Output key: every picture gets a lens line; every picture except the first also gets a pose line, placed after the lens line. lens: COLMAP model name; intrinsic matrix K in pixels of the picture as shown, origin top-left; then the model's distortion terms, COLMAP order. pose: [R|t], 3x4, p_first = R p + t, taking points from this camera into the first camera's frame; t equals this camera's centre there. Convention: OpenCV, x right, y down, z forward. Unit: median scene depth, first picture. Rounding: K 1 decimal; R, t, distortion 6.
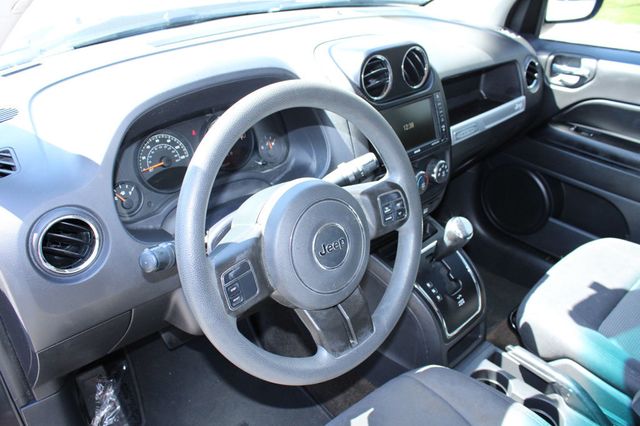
lens RADIAL K [[521.2, 0, 320.2], [0, 521.2, 212.9], [0, 0, 1]] dist [-0.109132, -0.002956]
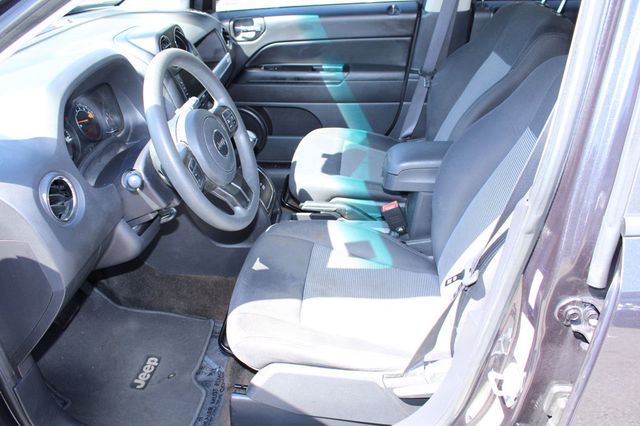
lens RADIAL K [[521.2, 0, 320.9], [0, 521.2, 212.1], [0, 0, 1]] dist [-0.109132, -0.002956]
pose [[0.733125, -0.368017, 0.571919, -0.361361], [0.359020, 0.923642, 0.134125, 0.070880], [-0.577608, 0.107000, 0.809271, -0.222210]]
